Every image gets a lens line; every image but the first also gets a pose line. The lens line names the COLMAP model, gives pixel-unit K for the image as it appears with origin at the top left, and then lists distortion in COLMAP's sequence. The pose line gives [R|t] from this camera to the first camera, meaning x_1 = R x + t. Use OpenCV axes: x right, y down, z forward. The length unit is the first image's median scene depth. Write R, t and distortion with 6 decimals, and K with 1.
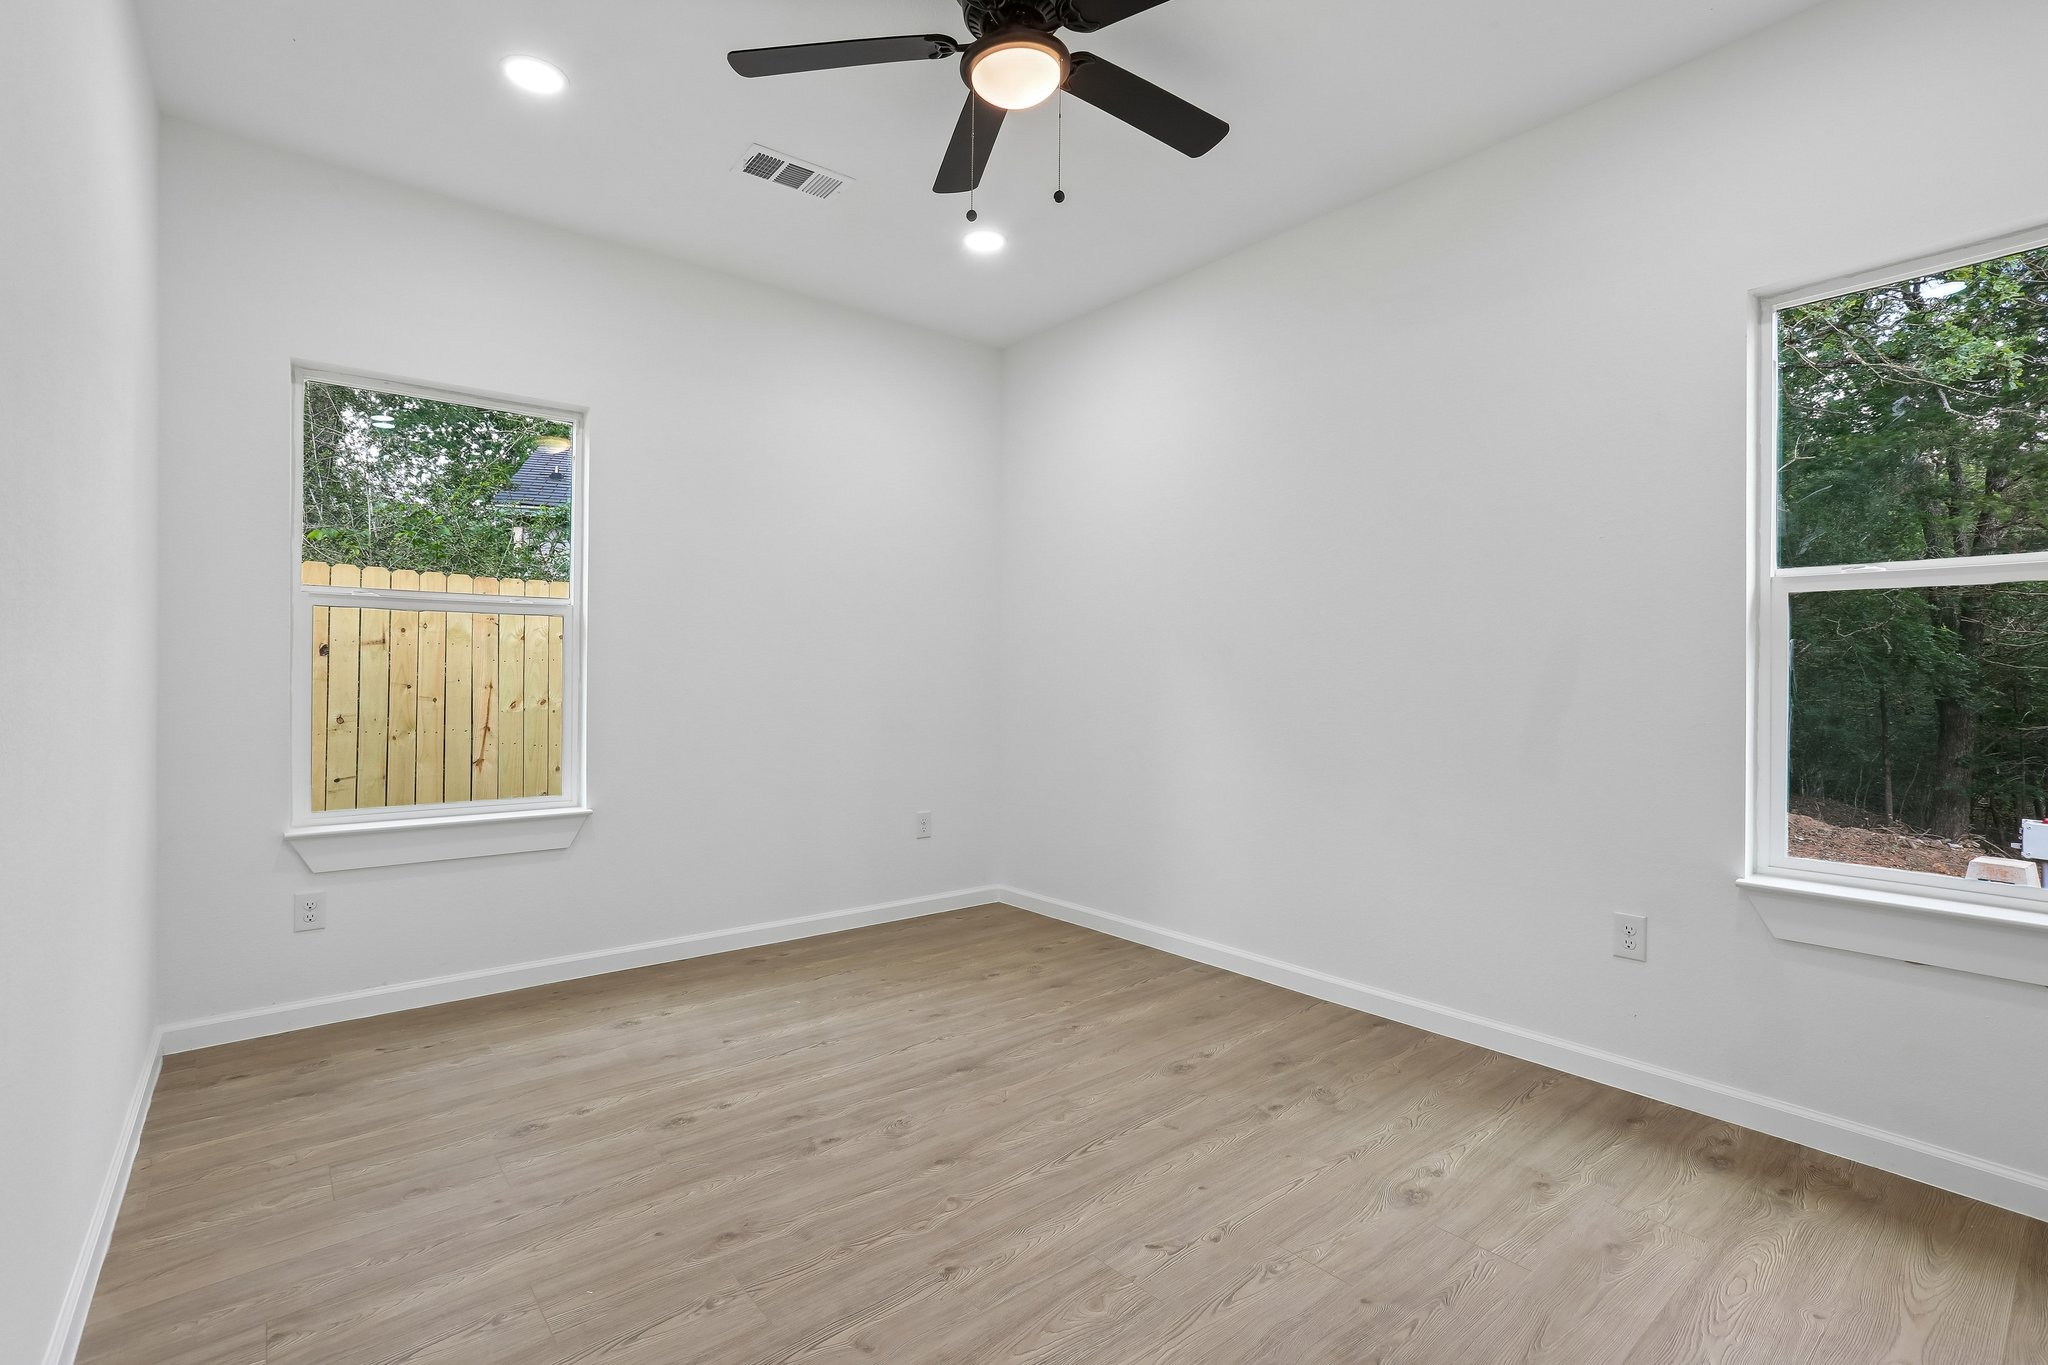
lens RADIAL K [[934.7, 0, 1024.0], [0, 934.7, 682.5], [0, 0, 1]] dist [-0.065461, 0.031656]
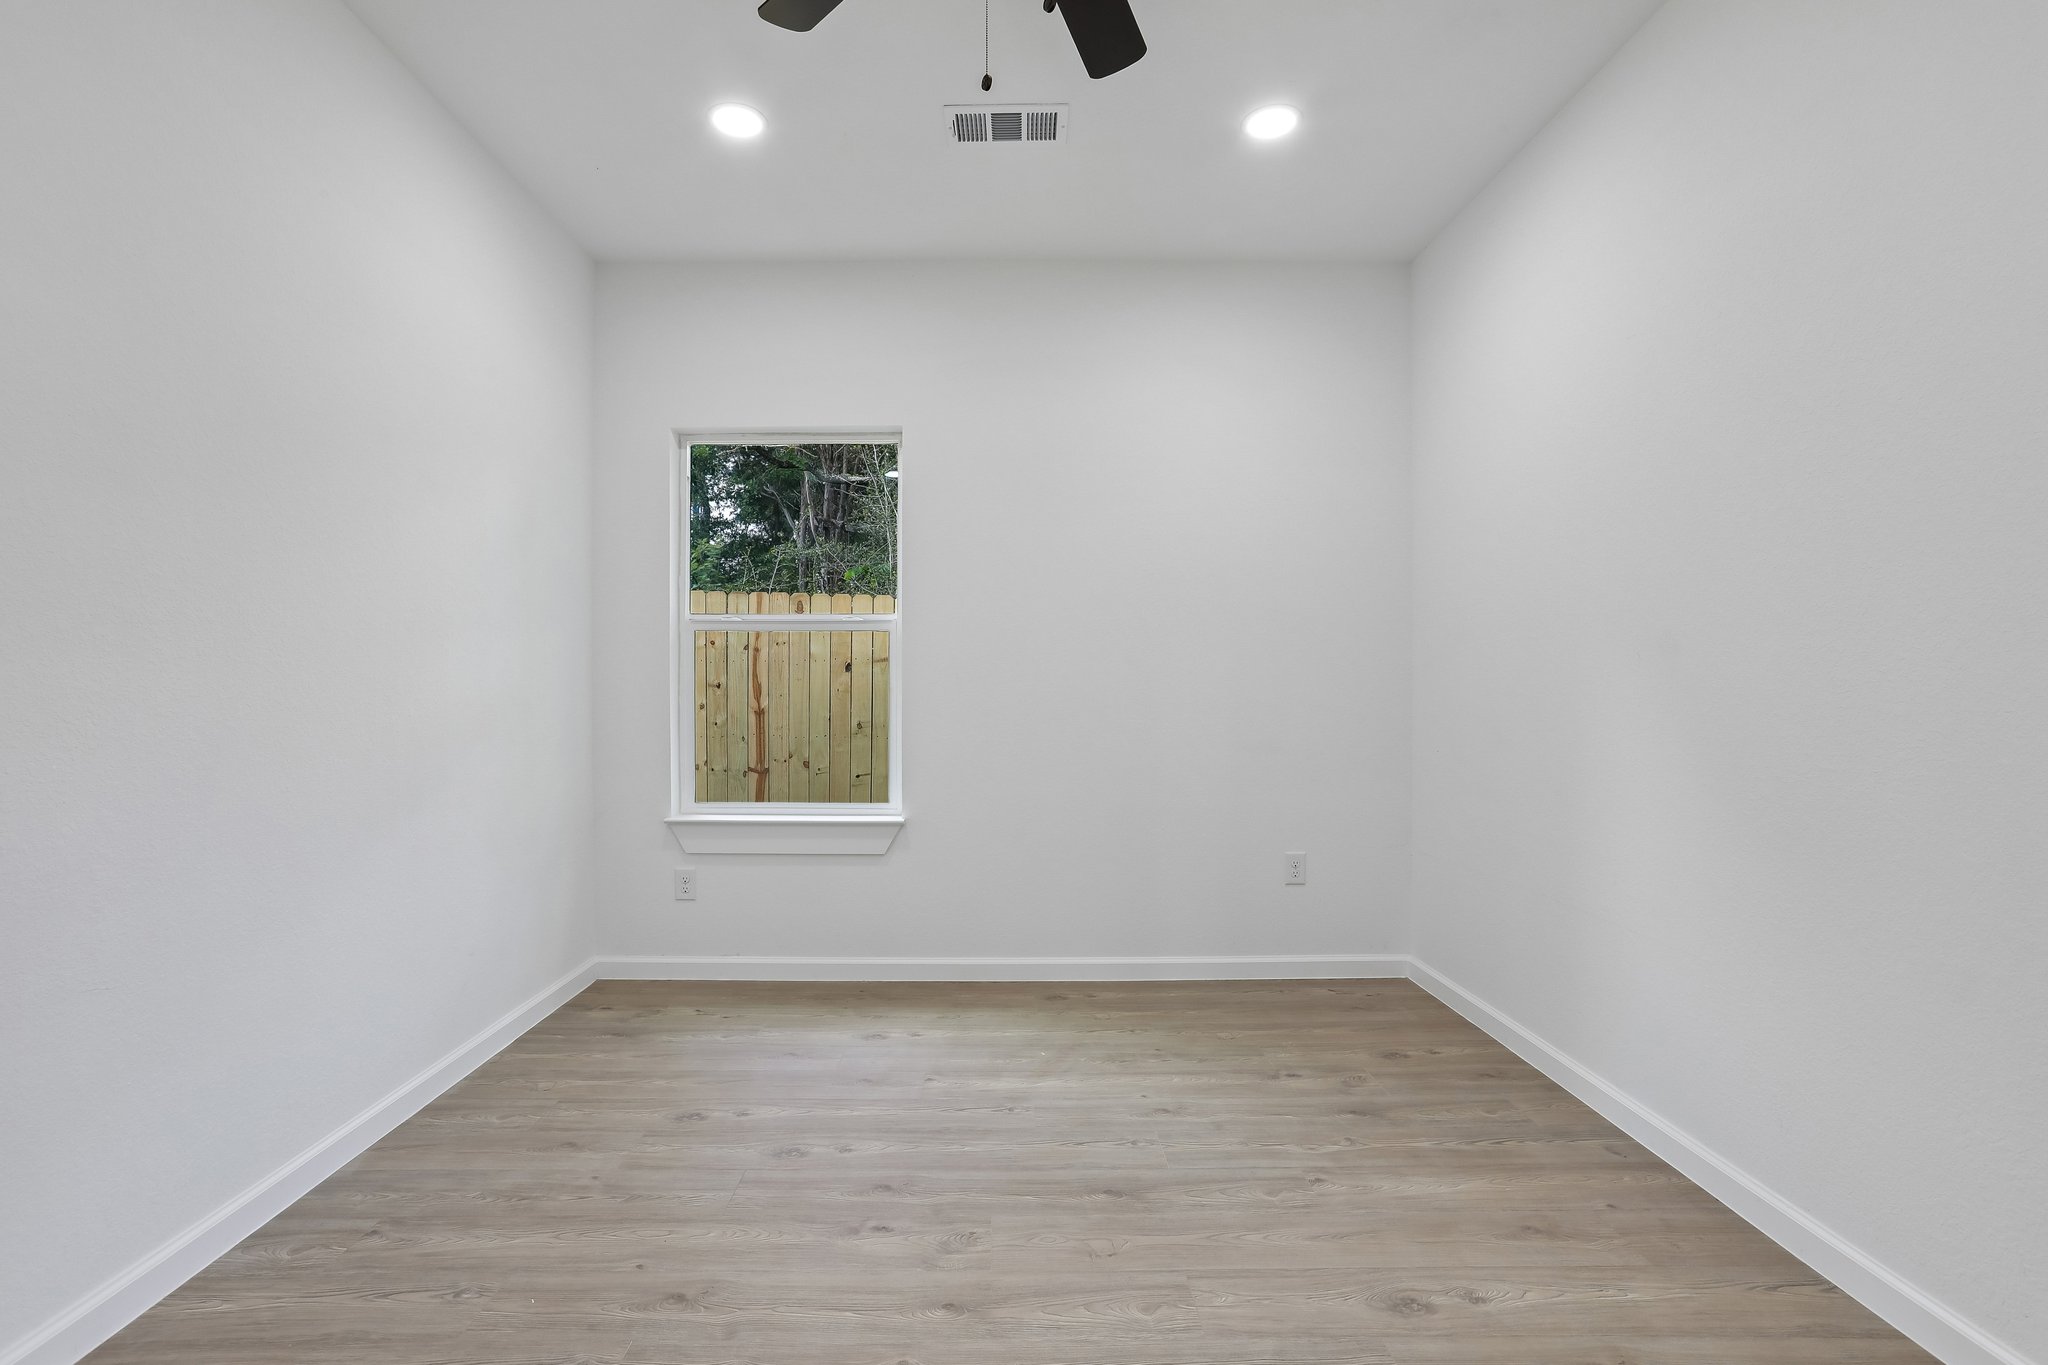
lens RADIAL K [[939.1, 0, 1008.0], [0, 939.1, 695.9], [0, 0, 1]] dist [-0.068618, 0.043604]
pose [[0.775178, 0.001982, -0.631740, 0.326208], [-0.001068, 0.999998, 0.001827, -0.000855], [0.631742, -0.000742, 0.775178, 0.313763]]
